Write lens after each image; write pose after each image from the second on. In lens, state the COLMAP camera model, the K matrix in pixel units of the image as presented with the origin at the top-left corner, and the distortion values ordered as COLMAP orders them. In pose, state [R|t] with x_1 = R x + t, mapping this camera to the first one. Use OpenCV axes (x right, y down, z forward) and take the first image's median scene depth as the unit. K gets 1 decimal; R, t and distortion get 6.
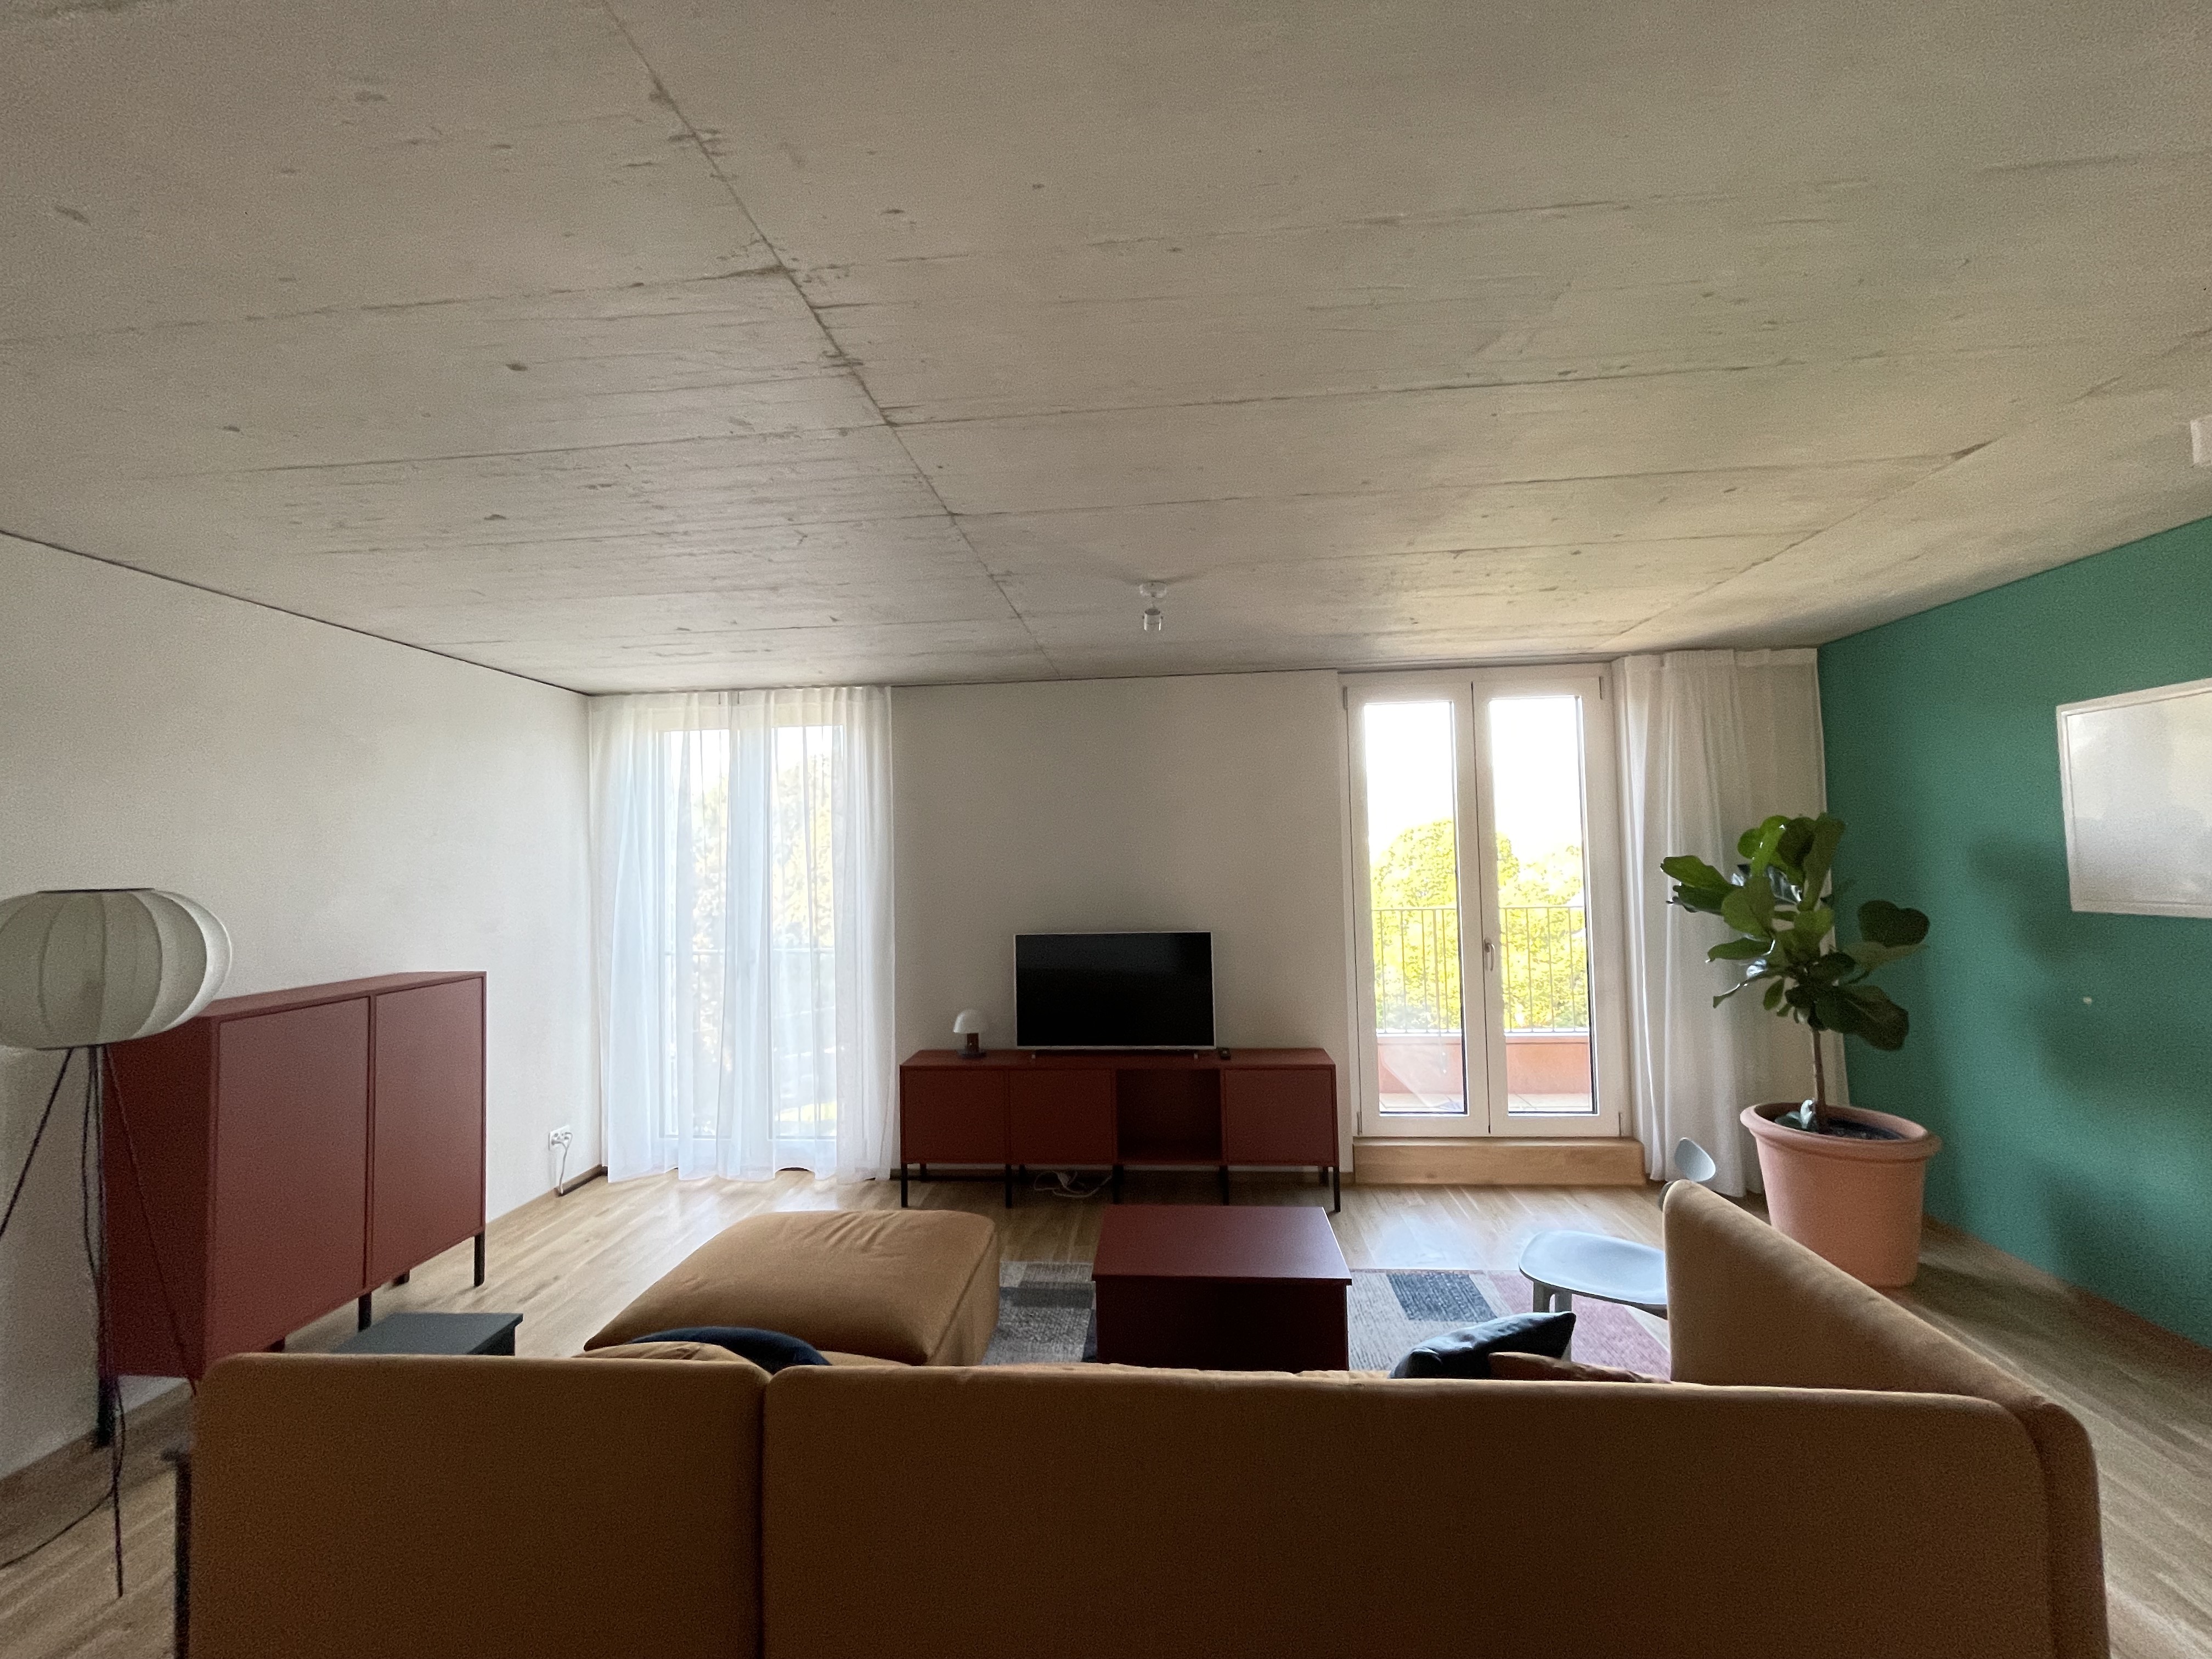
lens RADIAL K [[896.0, 0, 1102.7], [0, 896.0, 824.2], [0, 0, 1]] dist [0.001497, 0.000136]
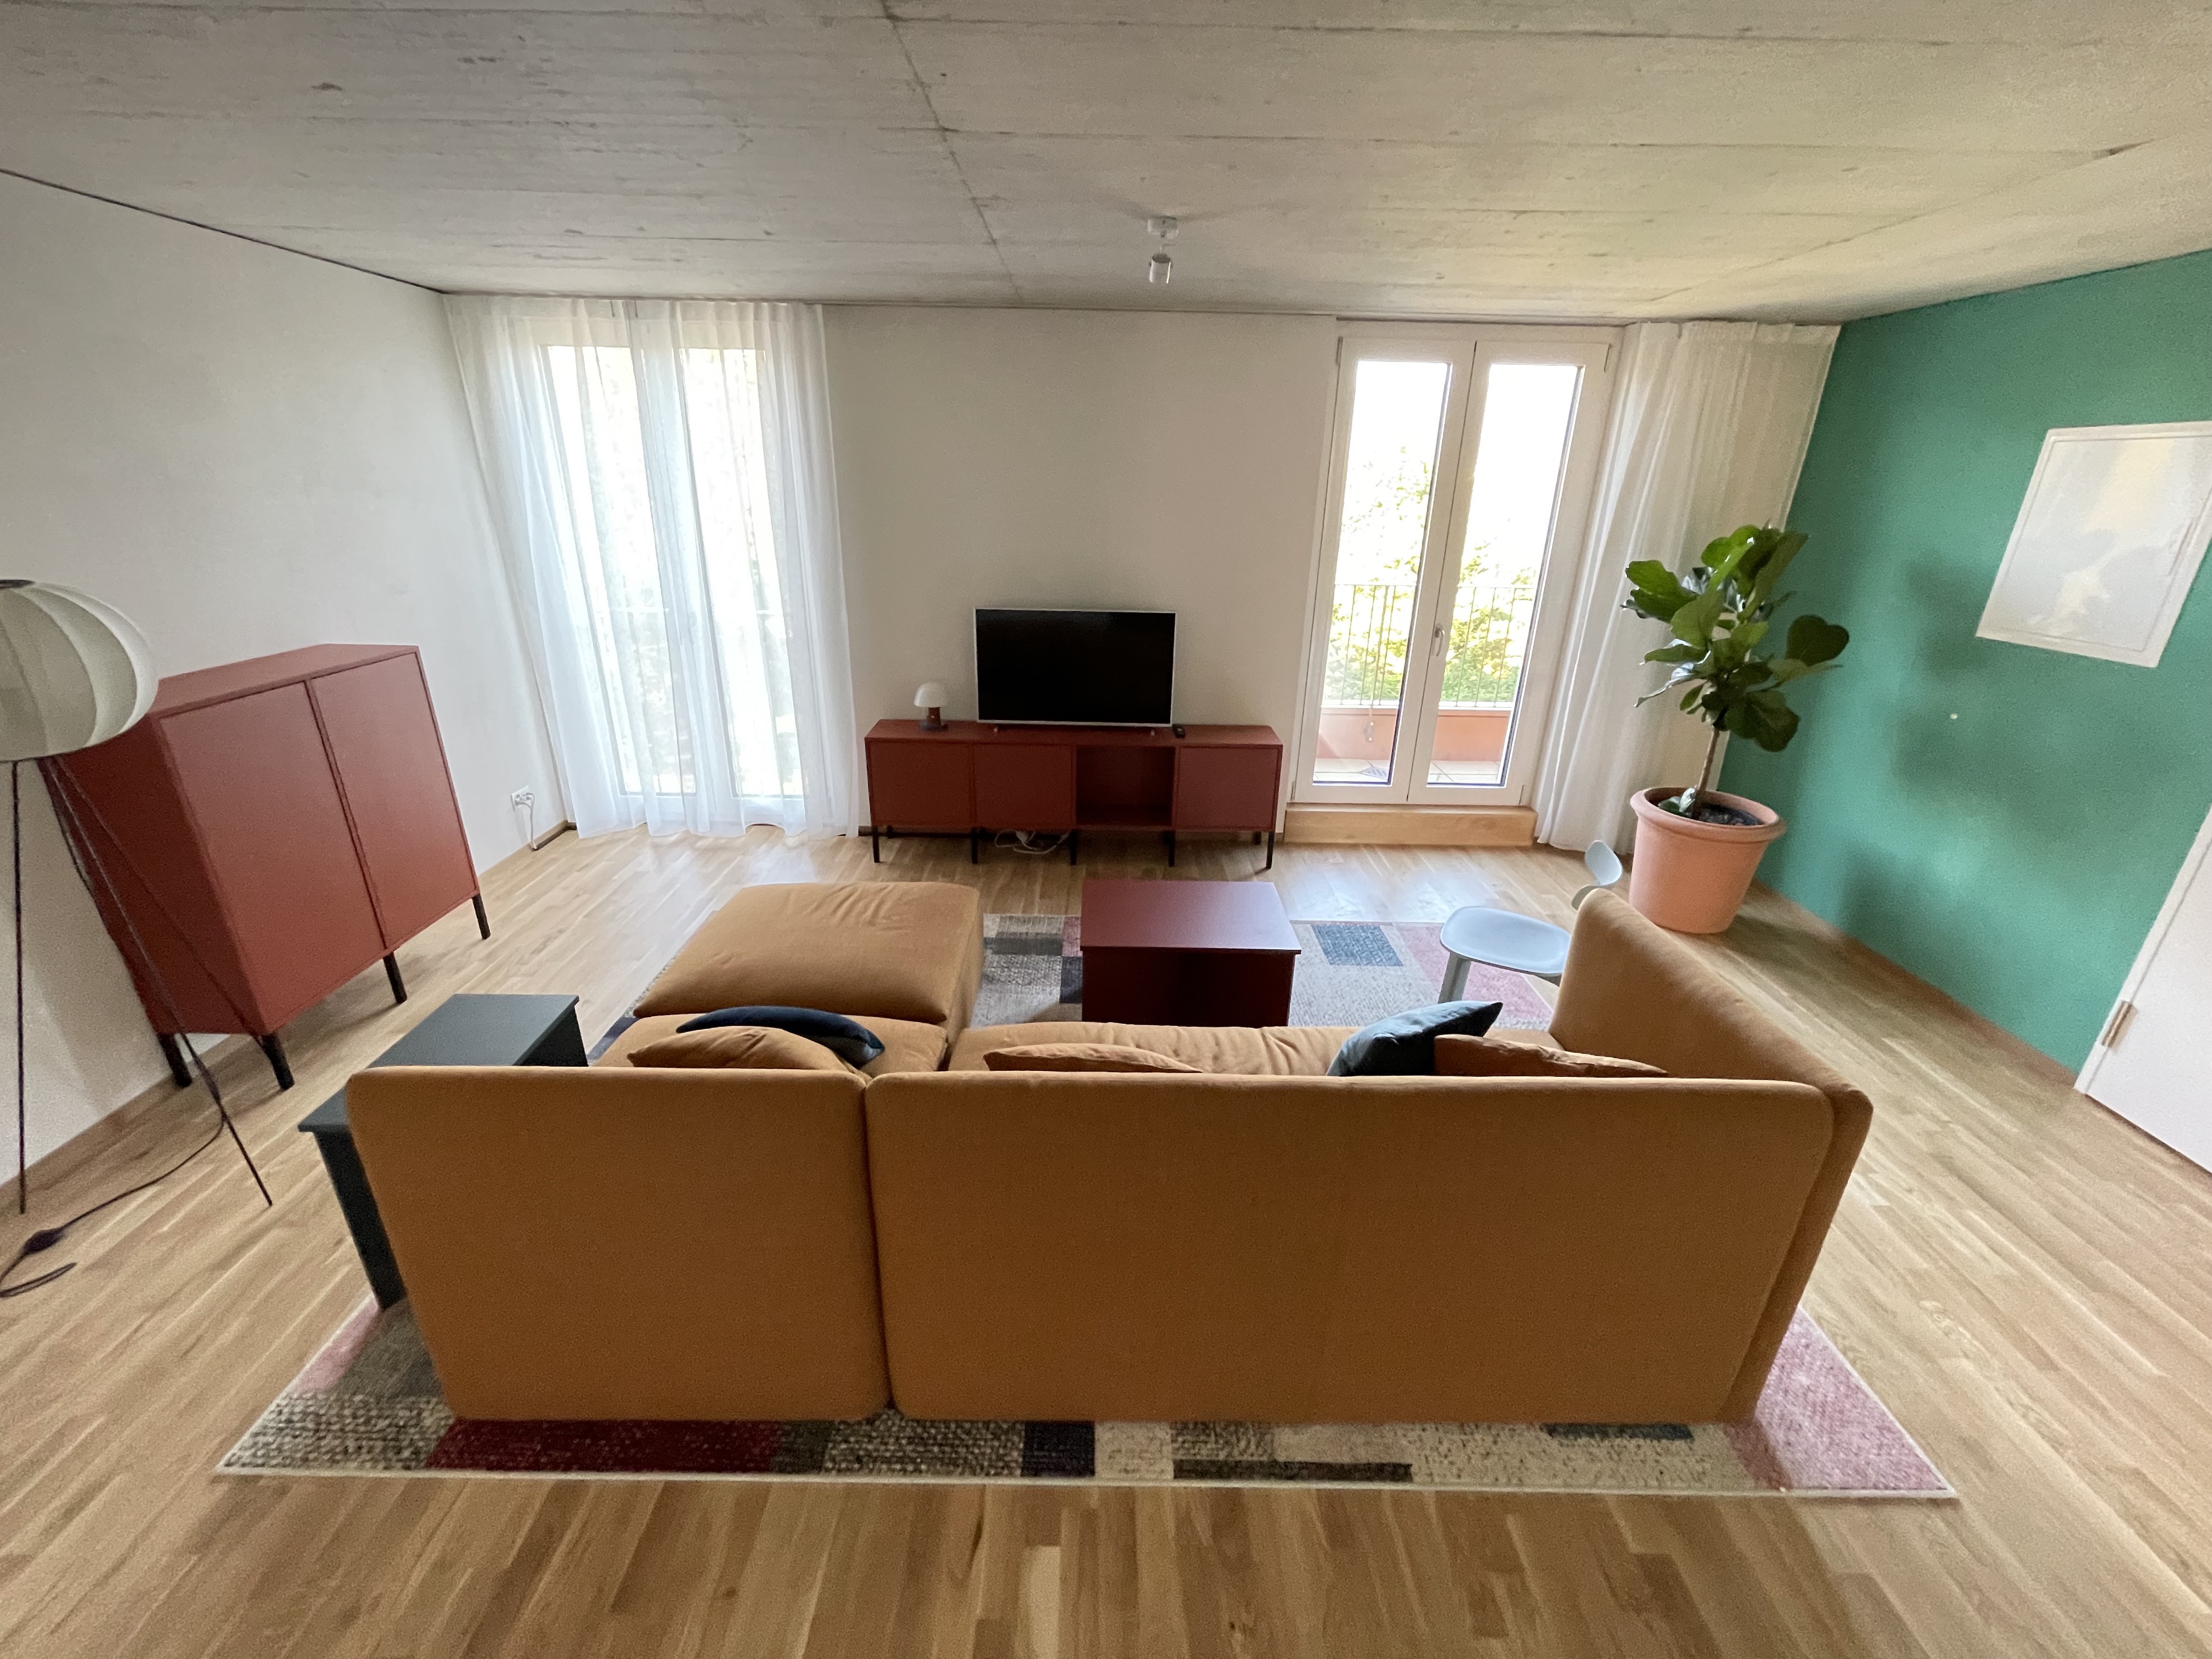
lens RADIAL K [[896.0, 0, 1103.8], [0, 896.0, 819.5], [0, 0, 1]] dist [0.001497, 0.000136]
pose [[0.994820, 0.007239, 0.101392, -0.070550], [-0.046950, 0.917412, 0.395159, -0.071567], [-0.090158, -0.397872, 0.913000, 0.012556]]
